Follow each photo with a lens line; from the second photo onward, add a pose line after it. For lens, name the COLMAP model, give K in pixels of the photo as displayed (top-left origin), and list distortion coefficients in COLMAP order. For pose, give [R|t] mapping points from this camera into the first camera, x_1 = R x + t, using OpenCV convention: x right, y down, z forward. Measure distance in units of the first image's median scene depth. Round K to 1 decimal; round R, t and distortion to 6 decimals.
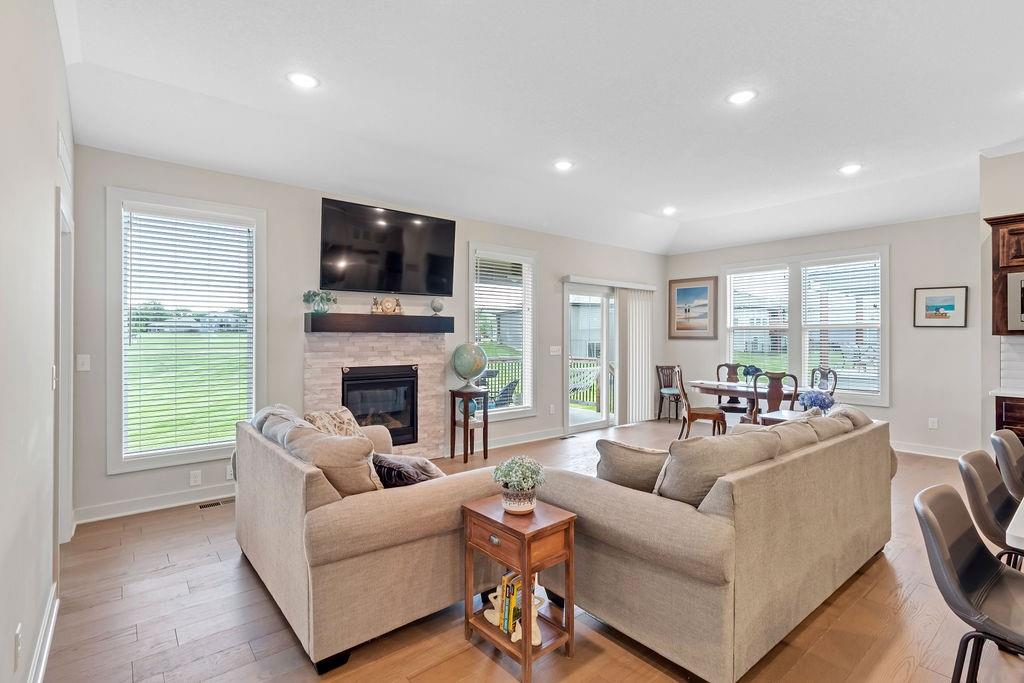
lens RADIAL K [[485.0, 0, 512.0], [0, 485.0, 341.5], [0, 0, 1]] dist [0.018070, -0.000053]
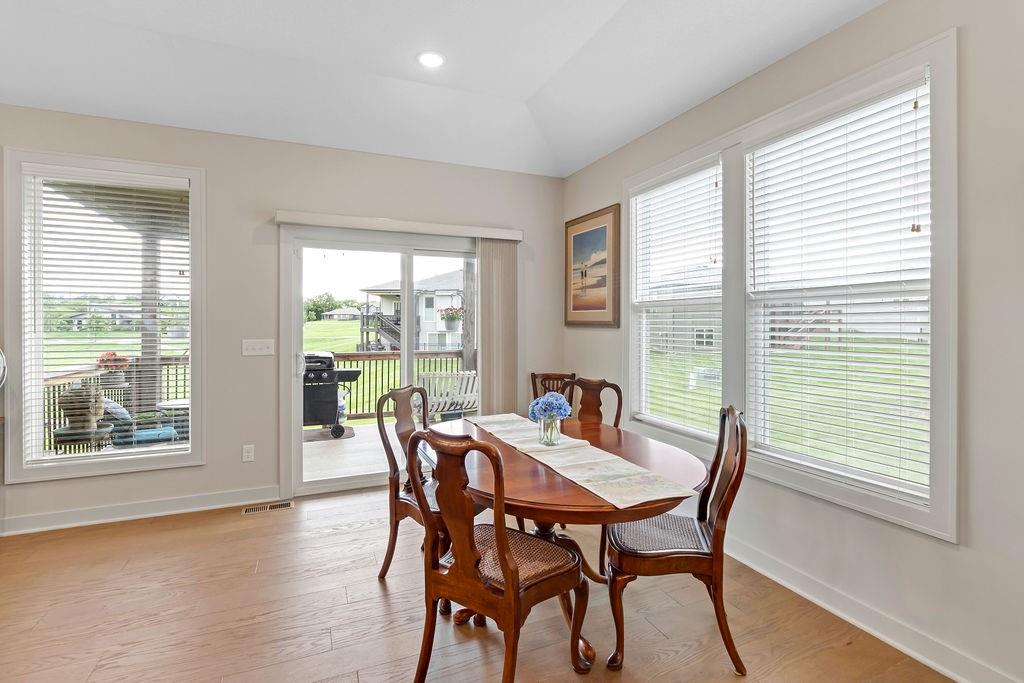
lens RADIAL K [[480.2, 0, 511.4], [0, 480.2, 327.3], [0, 0, 1]] dist [0.021201, 0.000261]
pose [[0.958866, -0.000121, -0.283858, 0.444383], [-0.000194, 0.999999, -0.001079, -0.003141], [0.283858, 0.001090, 0.958866, 0.467789]]
